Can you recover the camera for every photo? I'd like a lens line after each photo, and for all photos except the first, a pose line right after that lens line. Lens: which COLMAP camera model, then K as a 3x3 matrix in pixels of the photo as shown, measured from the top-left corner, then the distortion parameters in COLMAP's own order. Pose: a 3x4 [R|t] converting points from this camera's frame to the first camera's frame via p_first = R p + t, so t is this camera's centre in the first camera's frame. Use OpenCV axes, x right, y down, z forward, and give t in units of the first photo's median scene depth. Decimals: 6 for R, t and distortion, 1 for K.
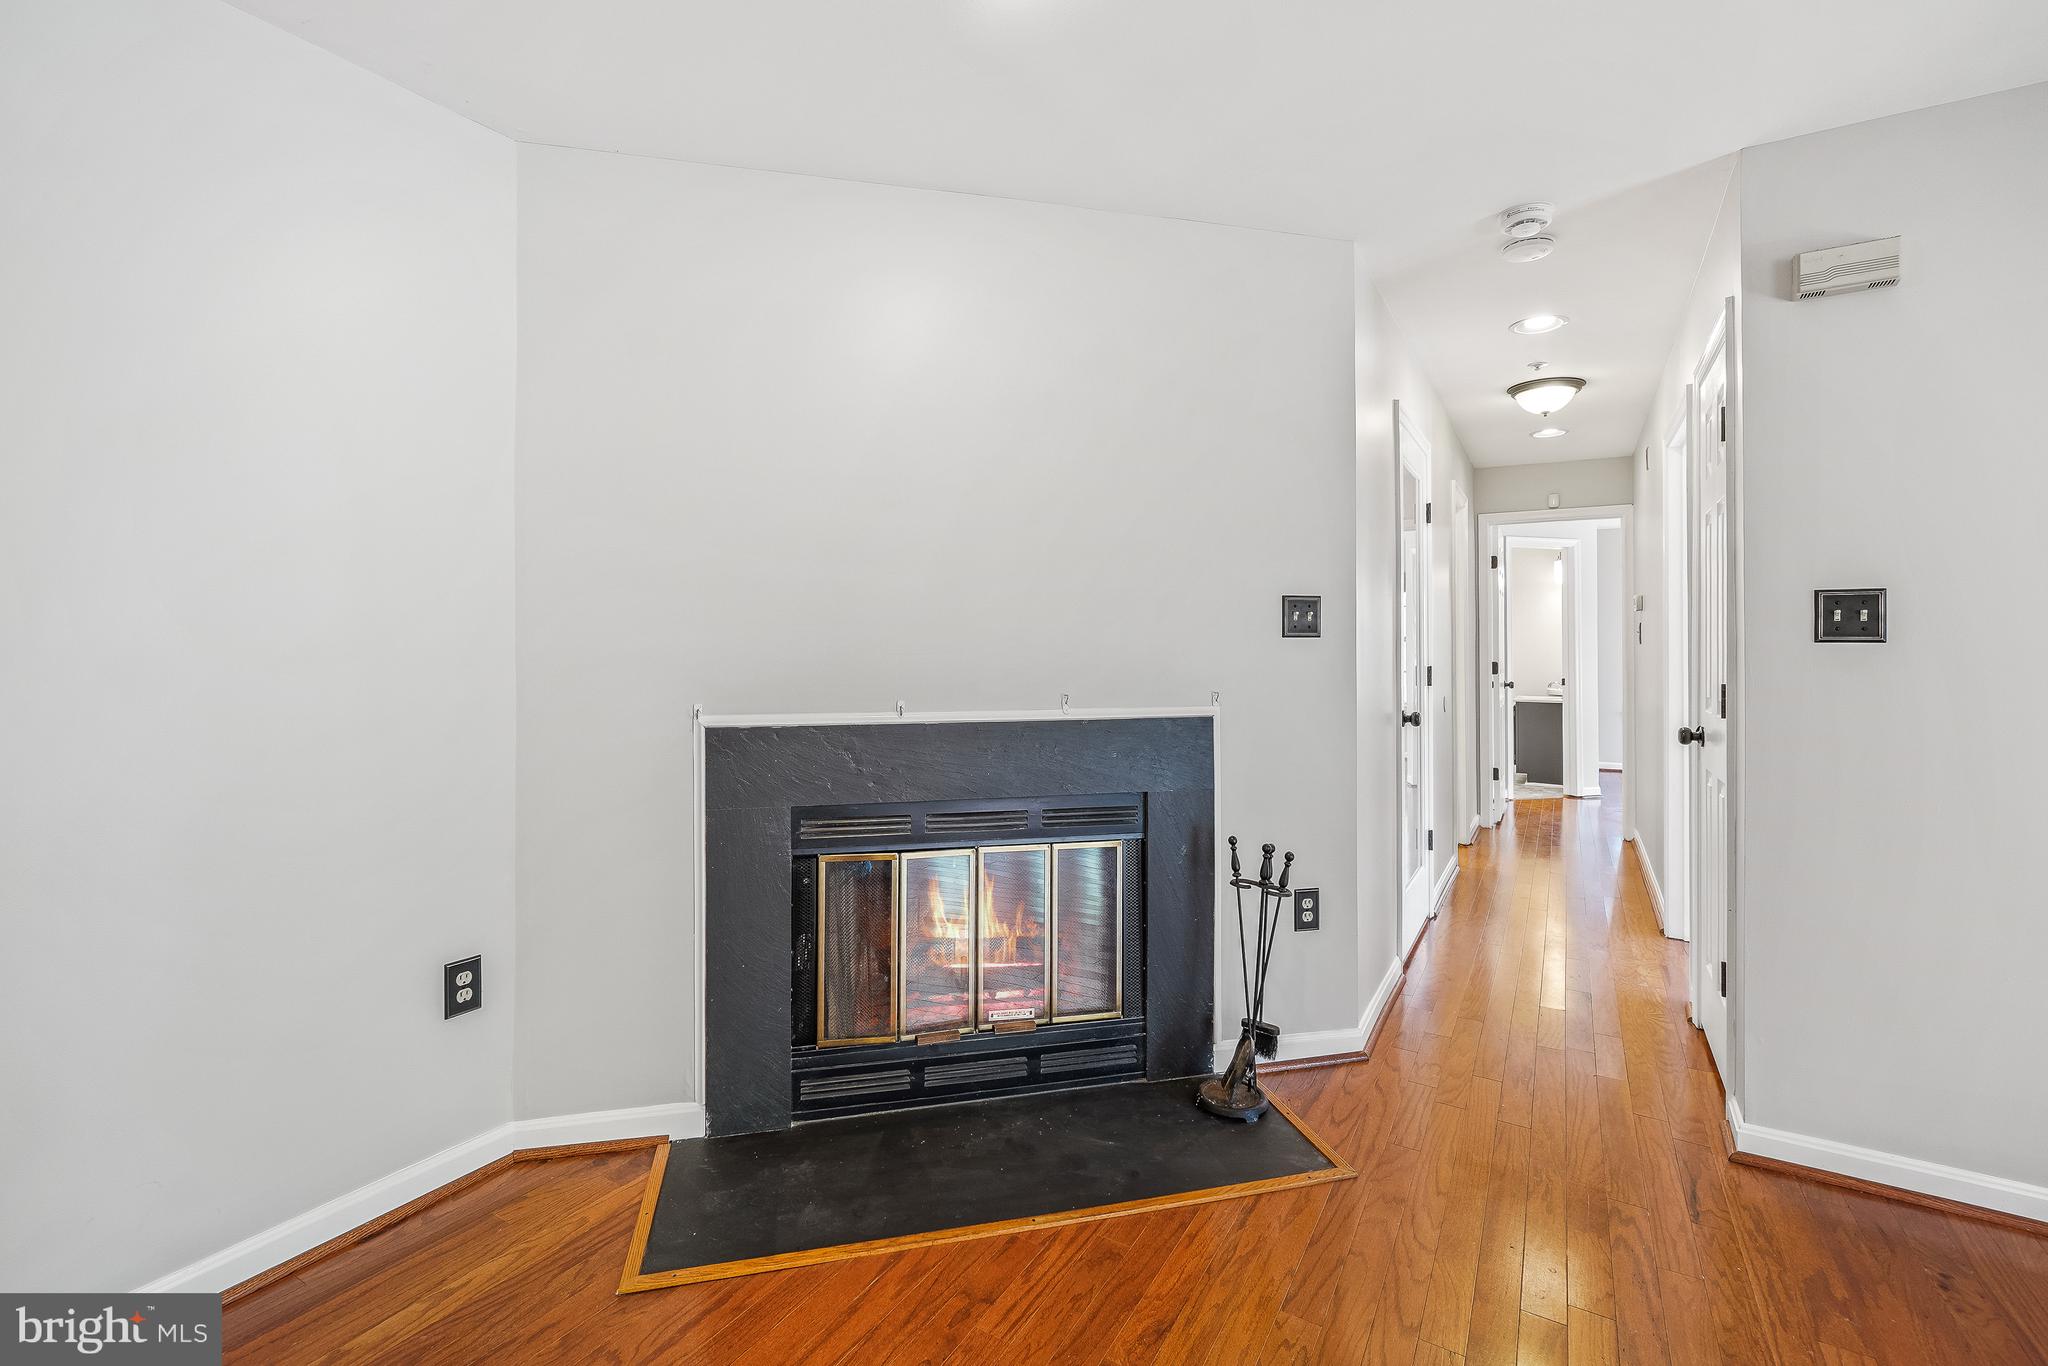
lens RADIAL K [[899.9, 0, 1031.3], [0, 899.9, 628.1], [0, 0, 1]] dist [-0.002362, -0.000191]
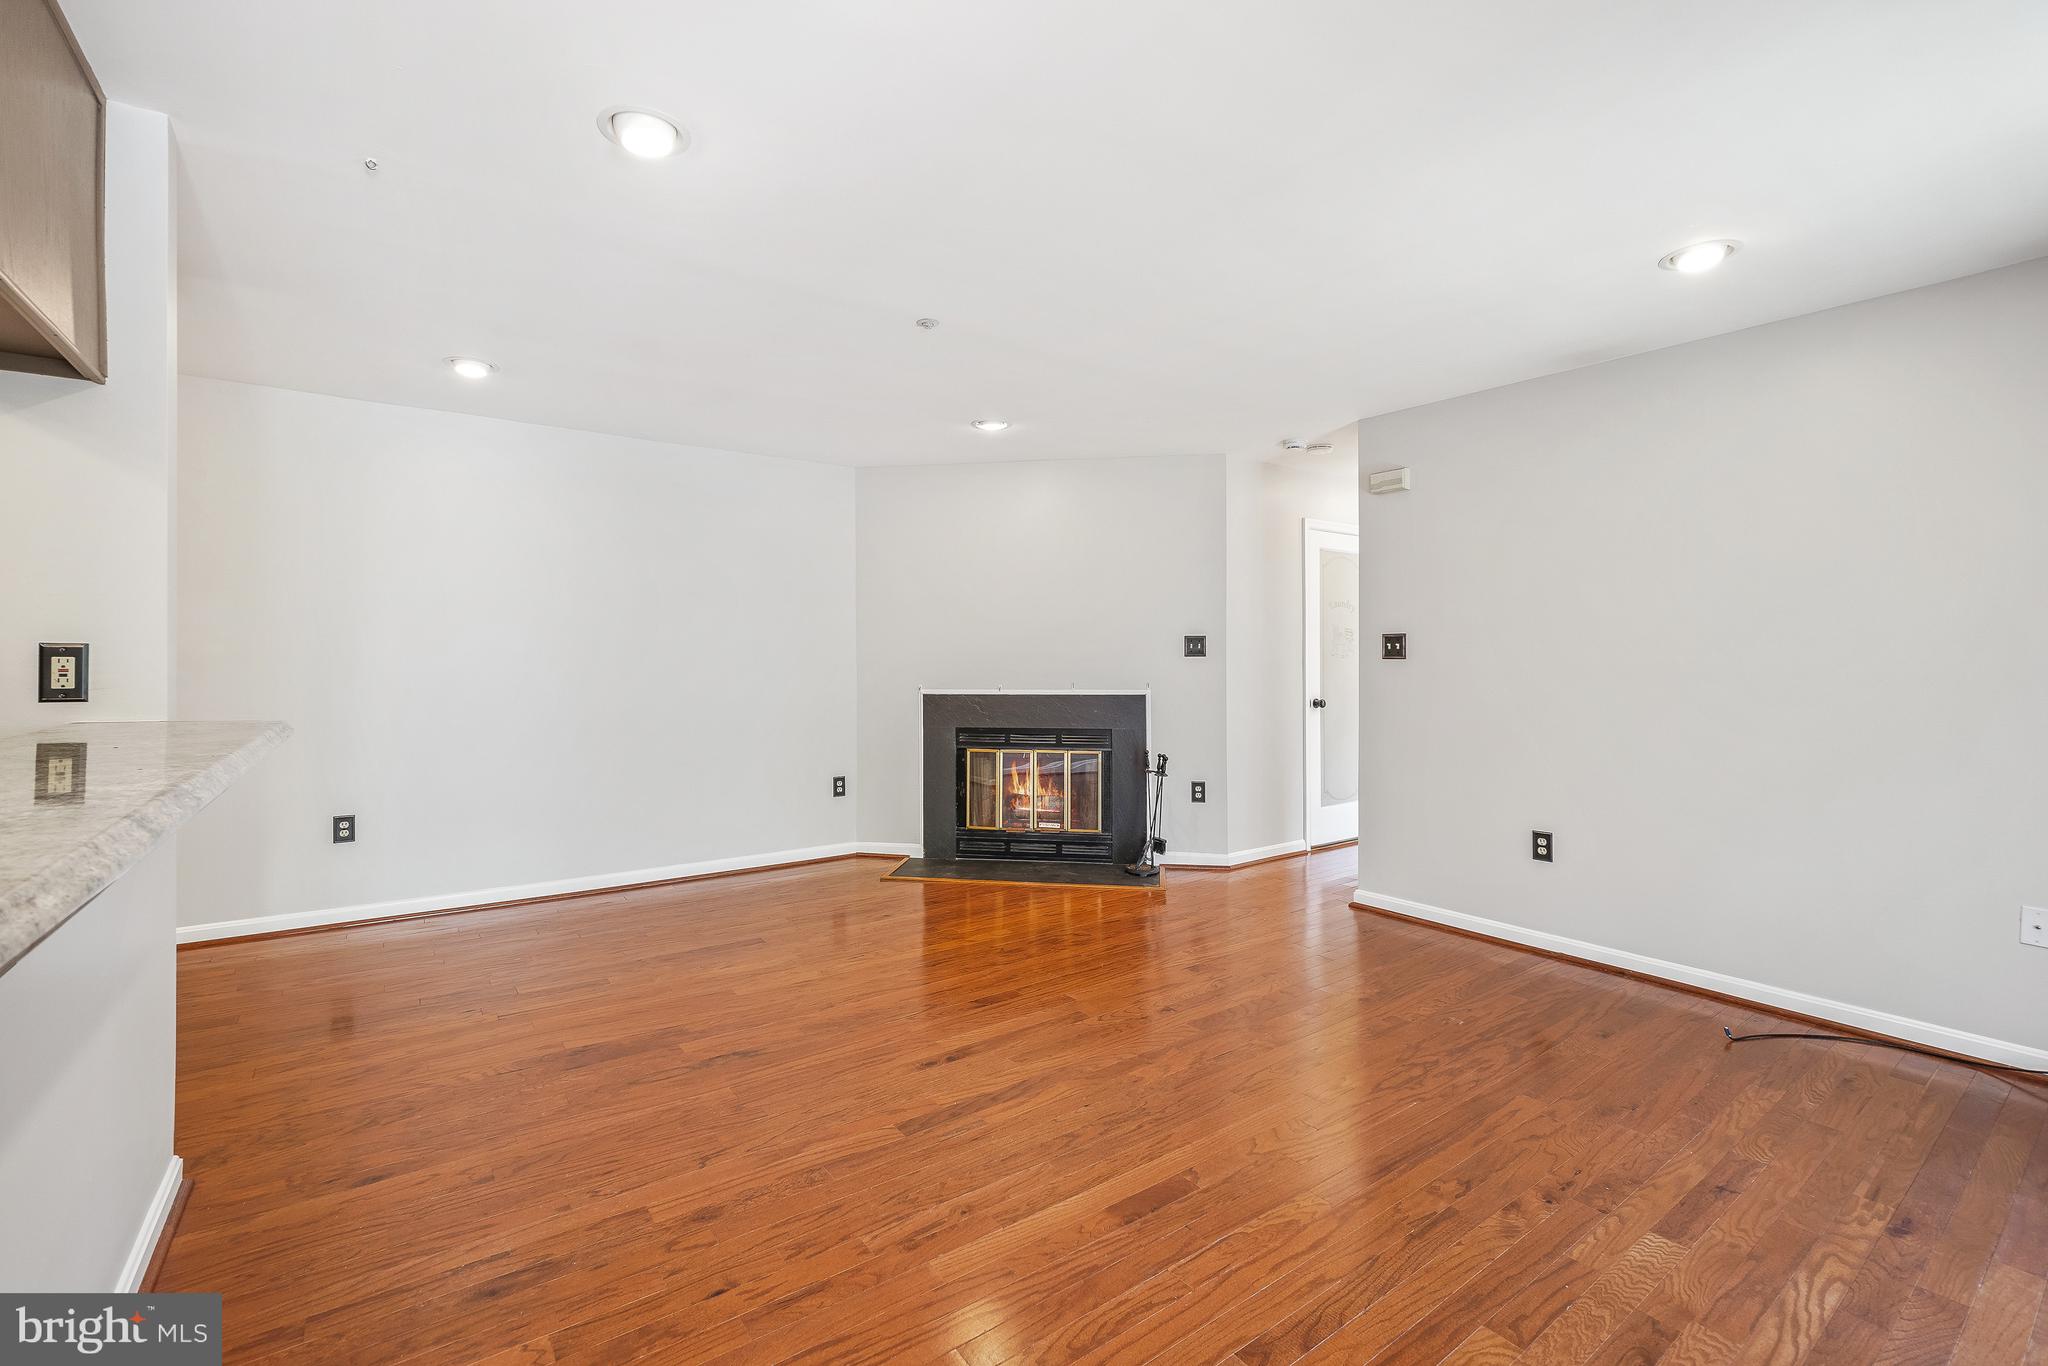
lens RADIAL K [[881.0, 0, 1009.0], [0, 881.0, 662.8], [0, 0, 1]] dist [0.010746, -0.000443]
pose [[0.921536, -0.000215, -0.388292, 0.763198], [0.008338, 0.999780, 0.019235, -0.019442], [0.388203, -0.020963, 0.921335, -1.089021]]
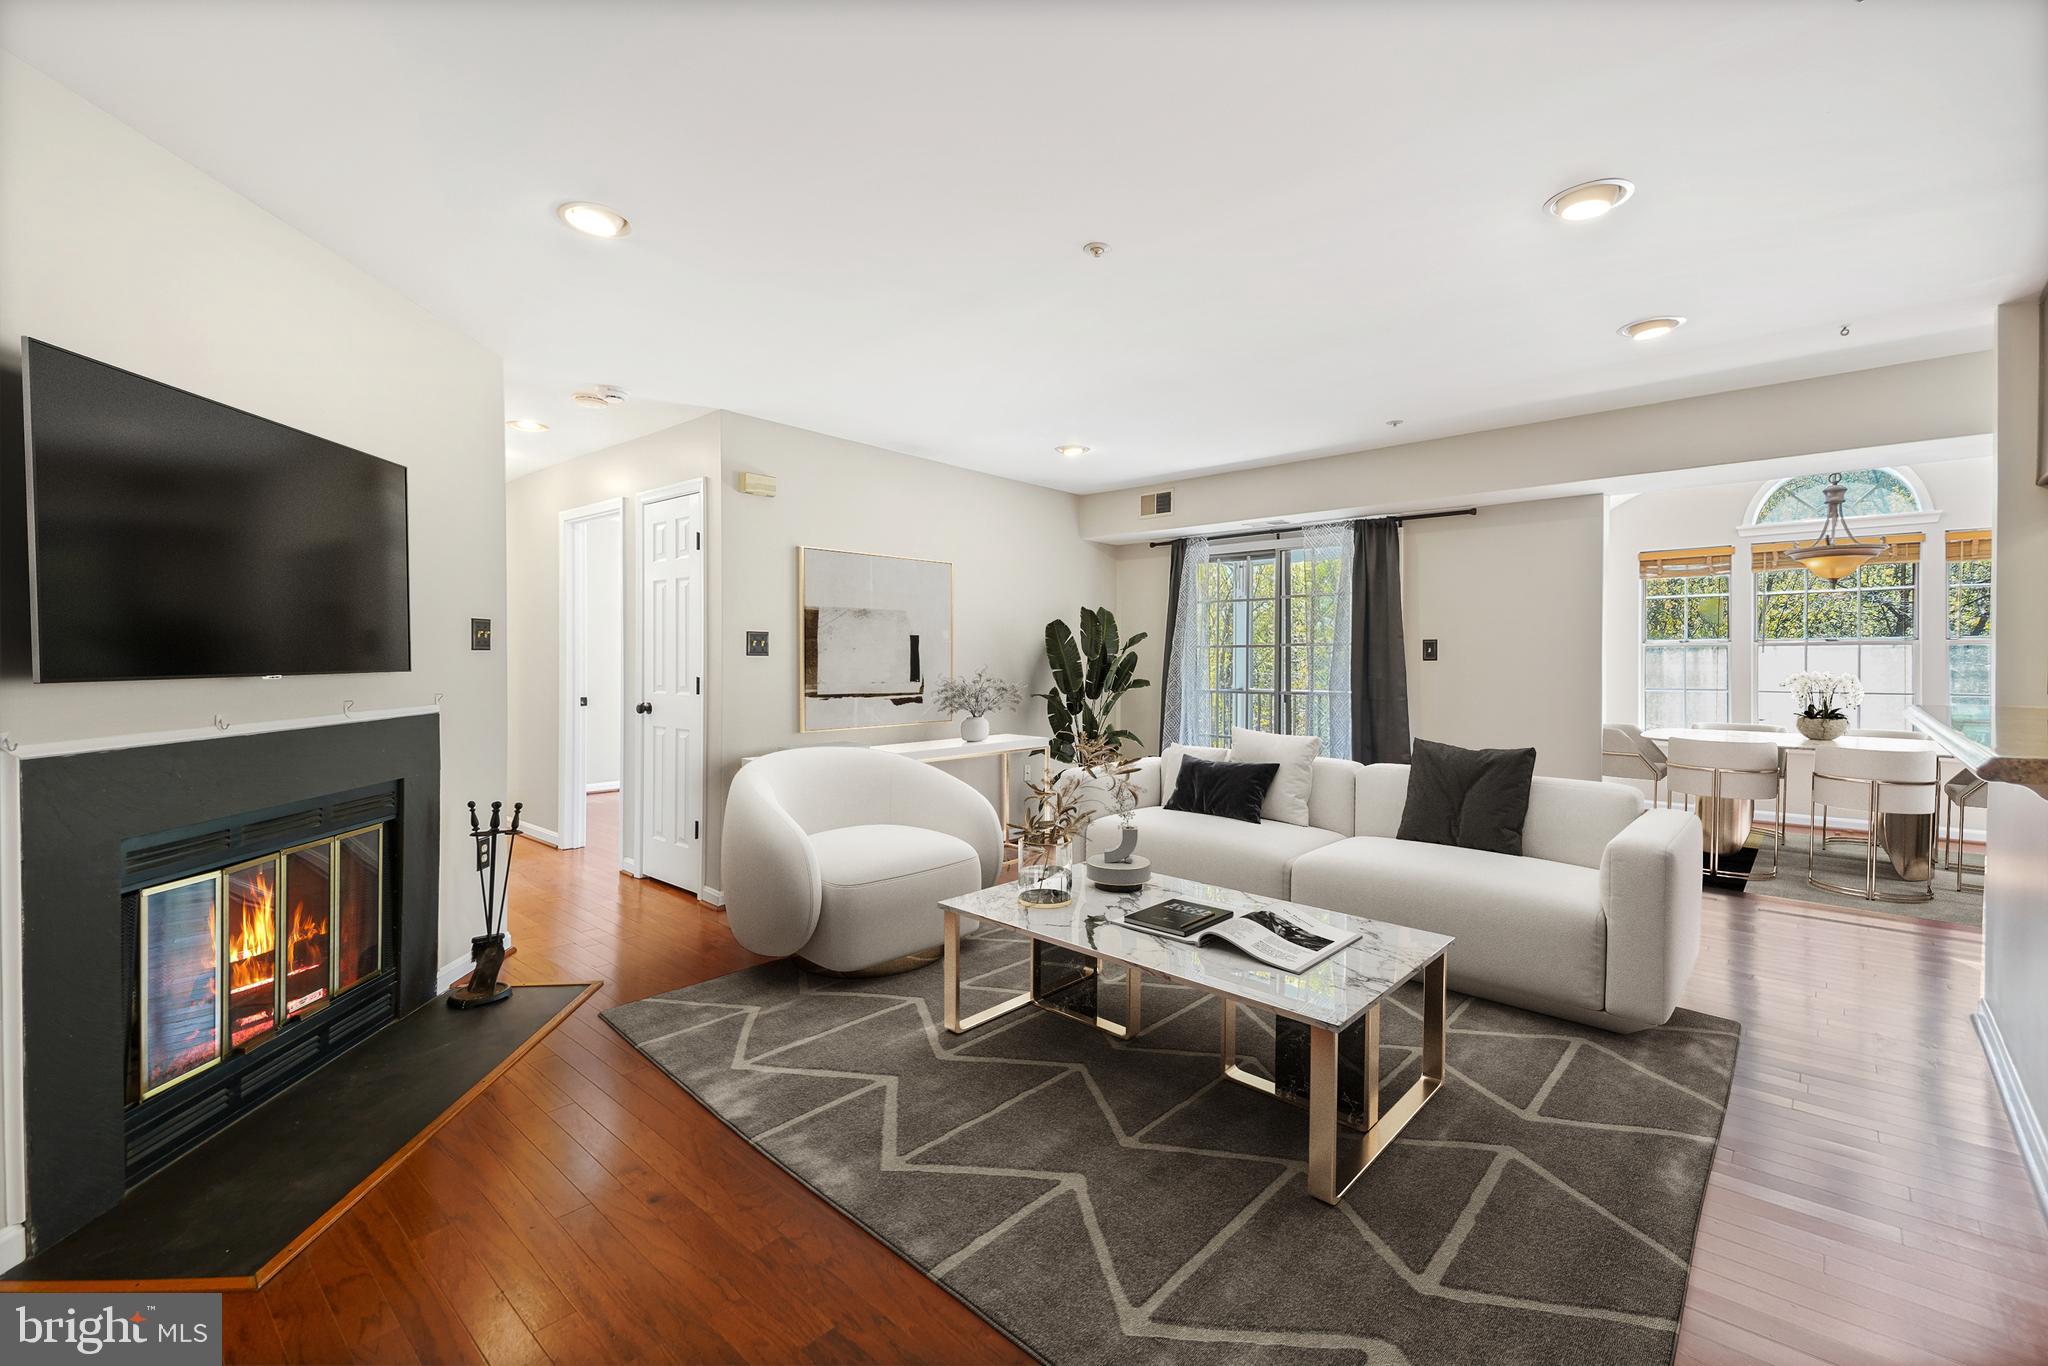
lens RADIAL K [[856.1, 0, 1037.7], [0, 856.1, 660.5], [0, 0, 1]] dist [-0.000223, -0.000046]
pose [[0.156425, -0.005861, 0.987672, -0.920071], [-0.027440, 0.999571, 0.010278, -0.010962], [-0.987309, -0.028710, 0.156197, -0.010353]]
